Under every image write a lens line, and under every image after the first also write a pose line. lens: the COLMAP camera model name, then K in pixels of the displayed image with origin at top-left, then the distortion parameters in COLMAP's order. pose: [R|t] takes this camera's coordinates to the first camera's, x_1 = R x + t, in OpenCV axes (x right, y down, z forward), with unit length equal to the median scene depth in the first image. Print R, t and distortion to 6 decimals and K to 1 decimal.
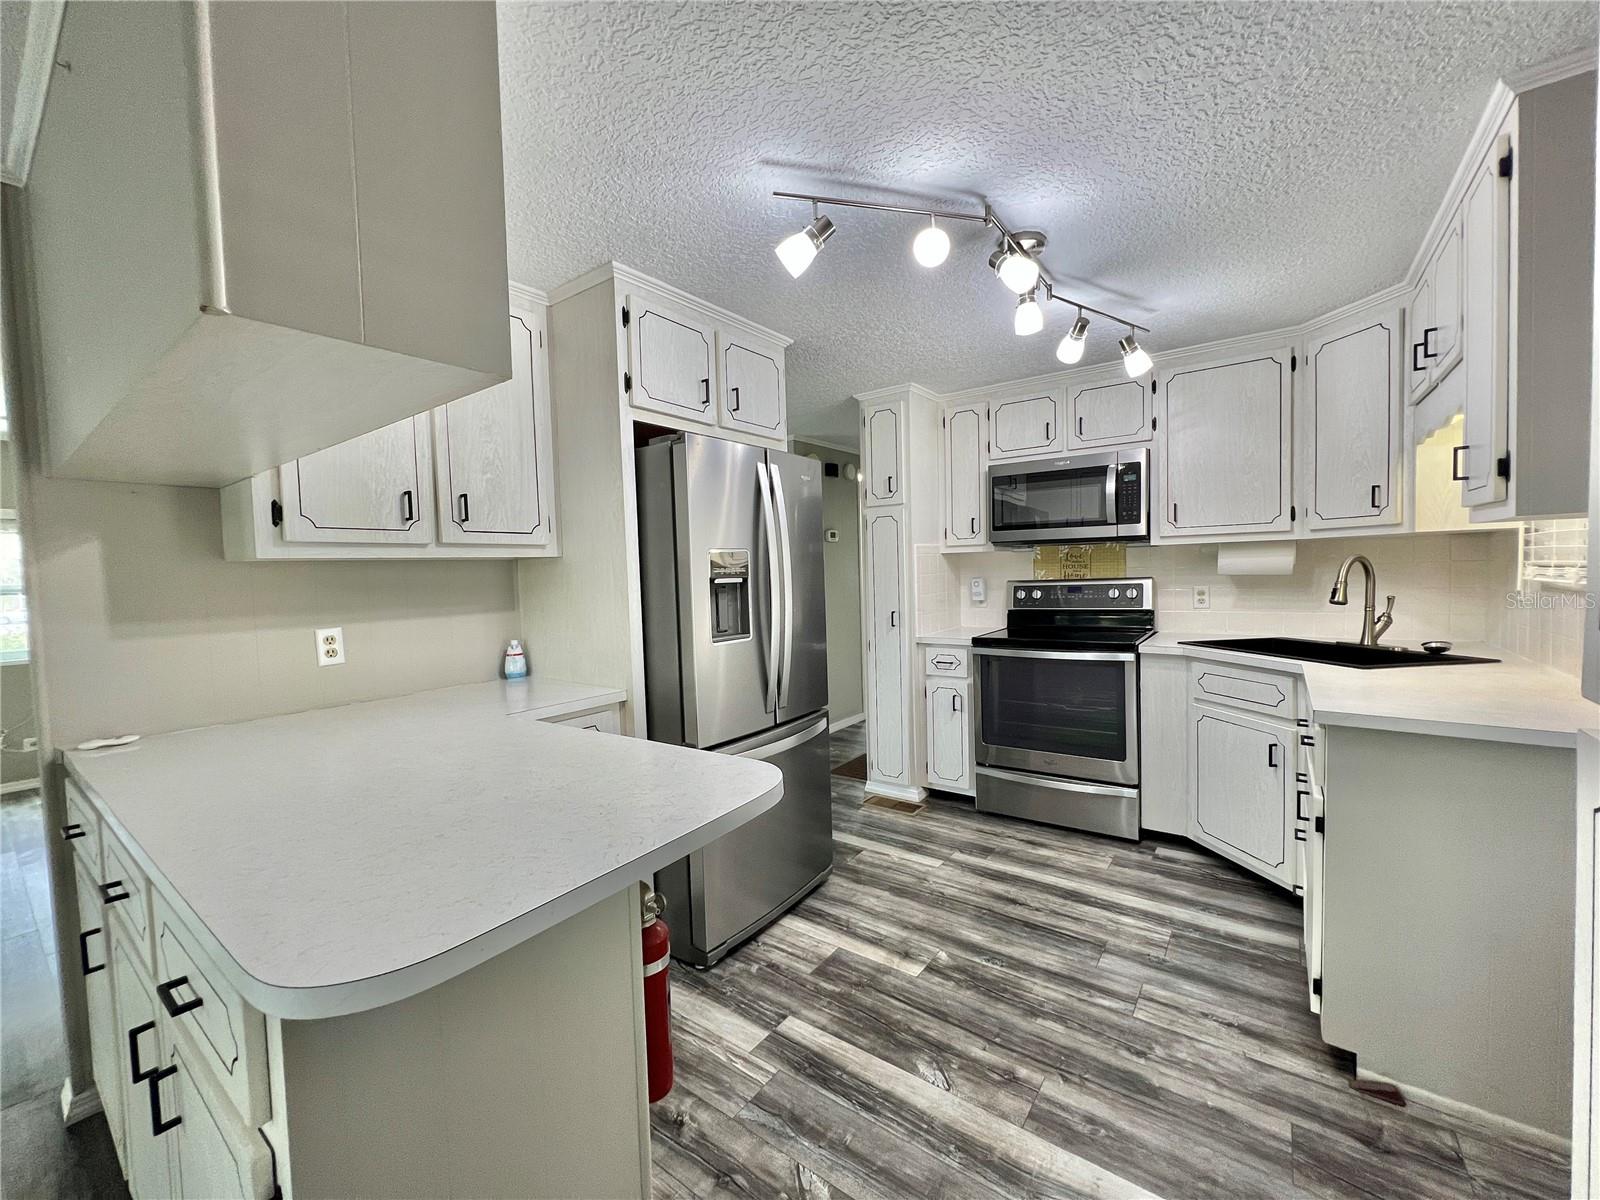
lens RADIAL K [[641.8, 0, 796.2], [0, 641.8, 597.9], [0, 0, 1]] dist [-0.003706, 0.000387]
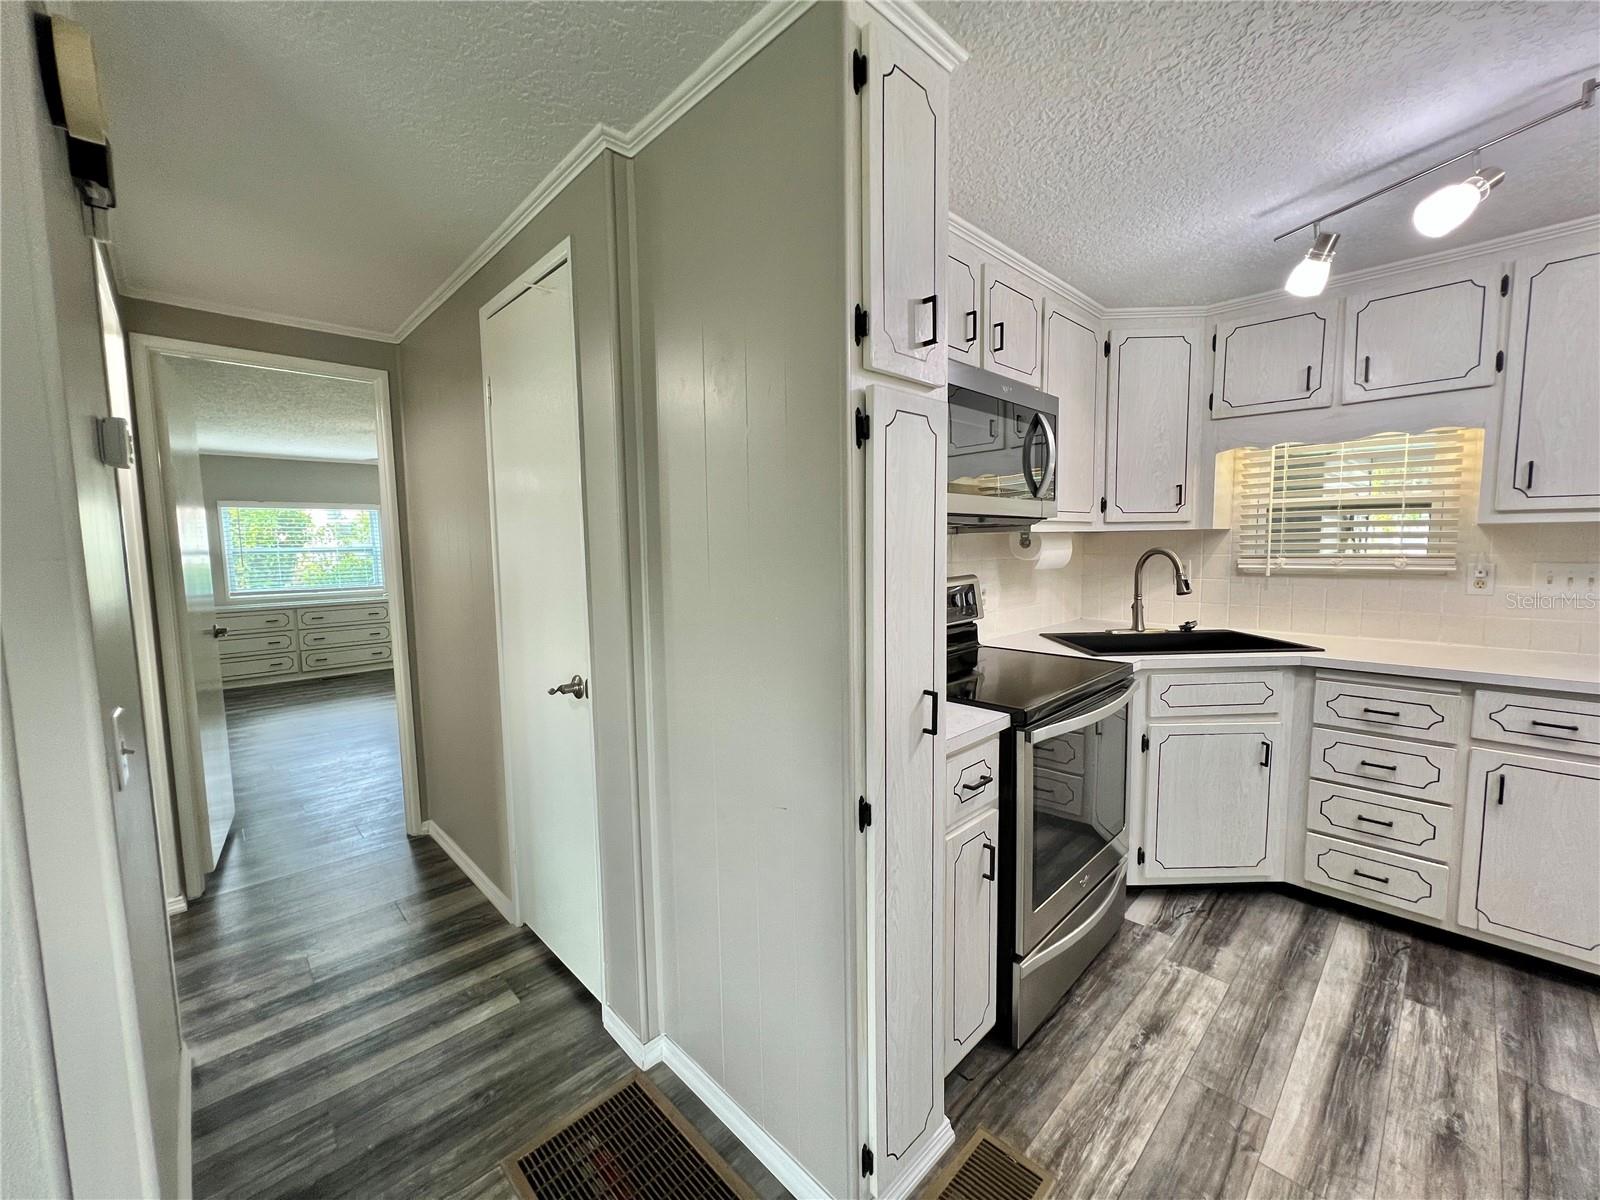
lens RADIAL K [[641.8, 0, 796.2], [0, 641.8, 597.9], [0, 0, 1]] dist [-0.003706, 0.000387]
pose [[0.161630, -0.060623, 0.984988, -0.290910], [0.053830, 0.997167, 0.052540, -0.074056], [-0.985382, 0.044530, 0.164435, 1.450399]]
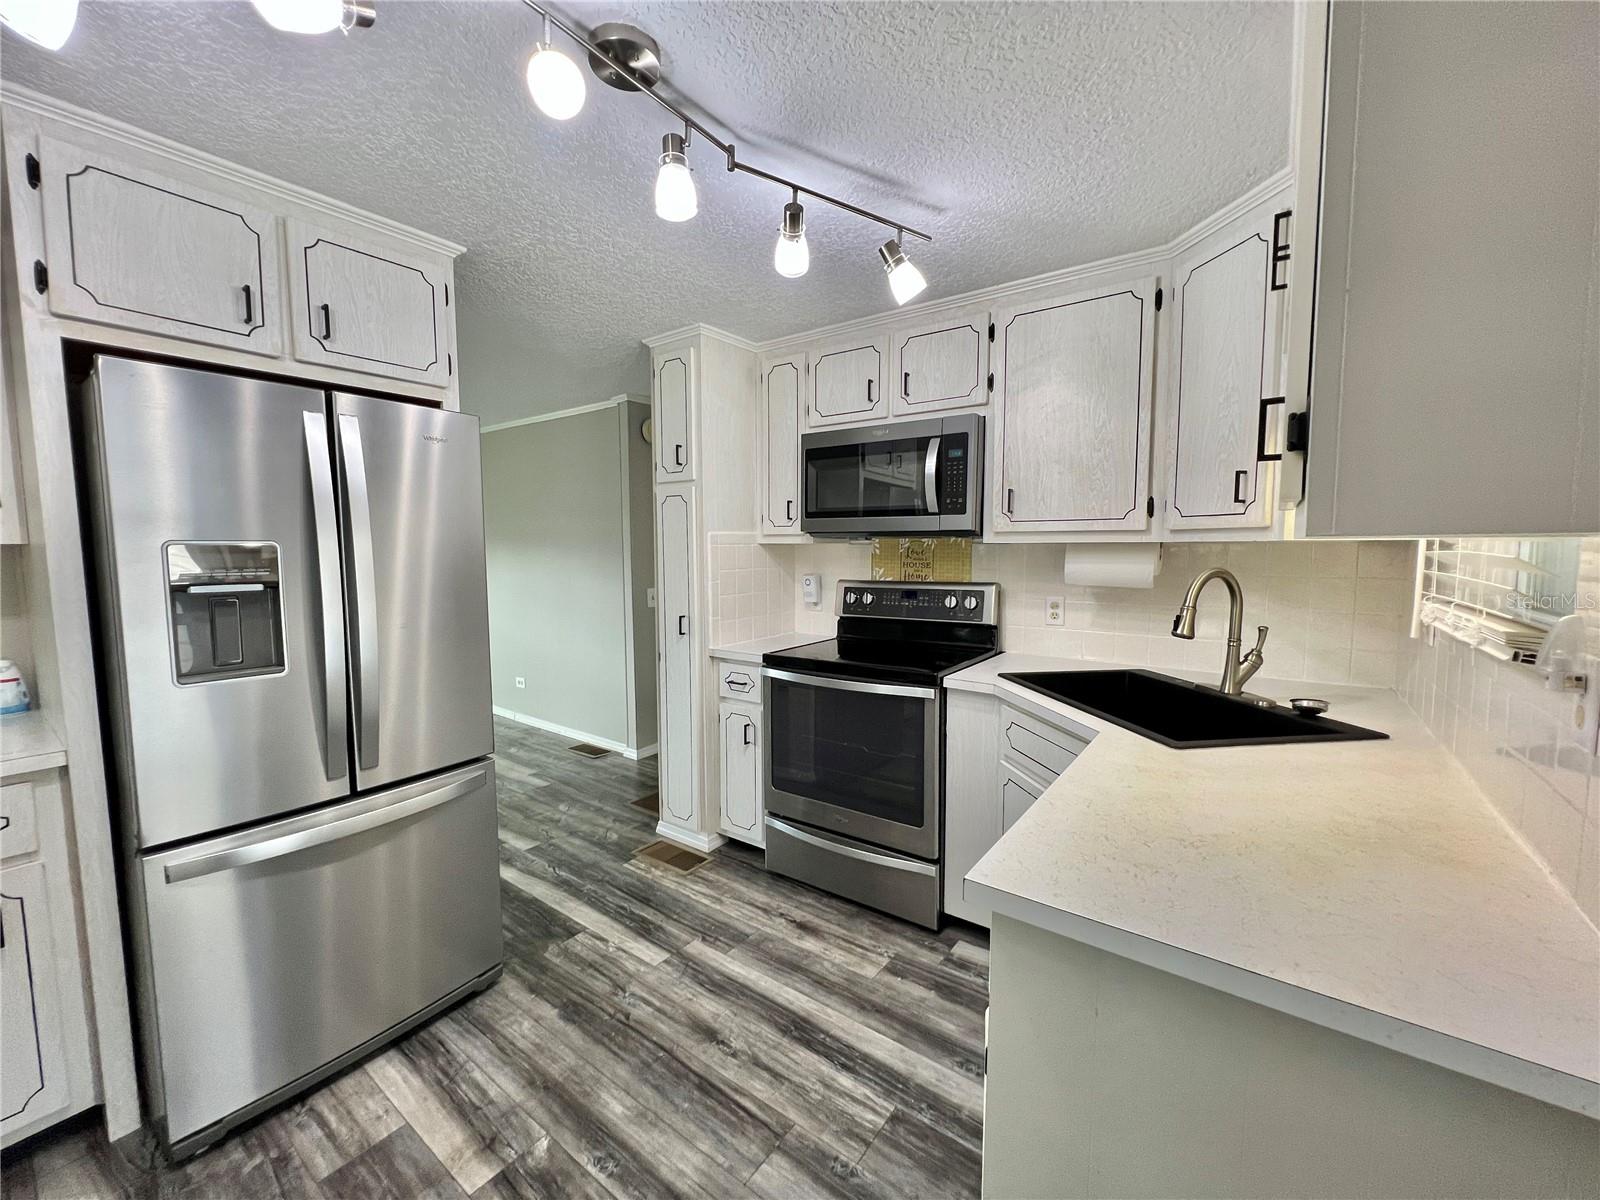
lens RADIAL K [[641.8, 0, 796.2], [0, 641.8, 597.9], [0, 0, 1]] dist [-0.003706, 0.000387]
pose [[0.999658, 0.025847, 0.004078, 0.413907], [-0.025981, 0.998963, 0.037375, -0.049720], [-0.003107, -0.037468, 0.999293, 0.292739]]
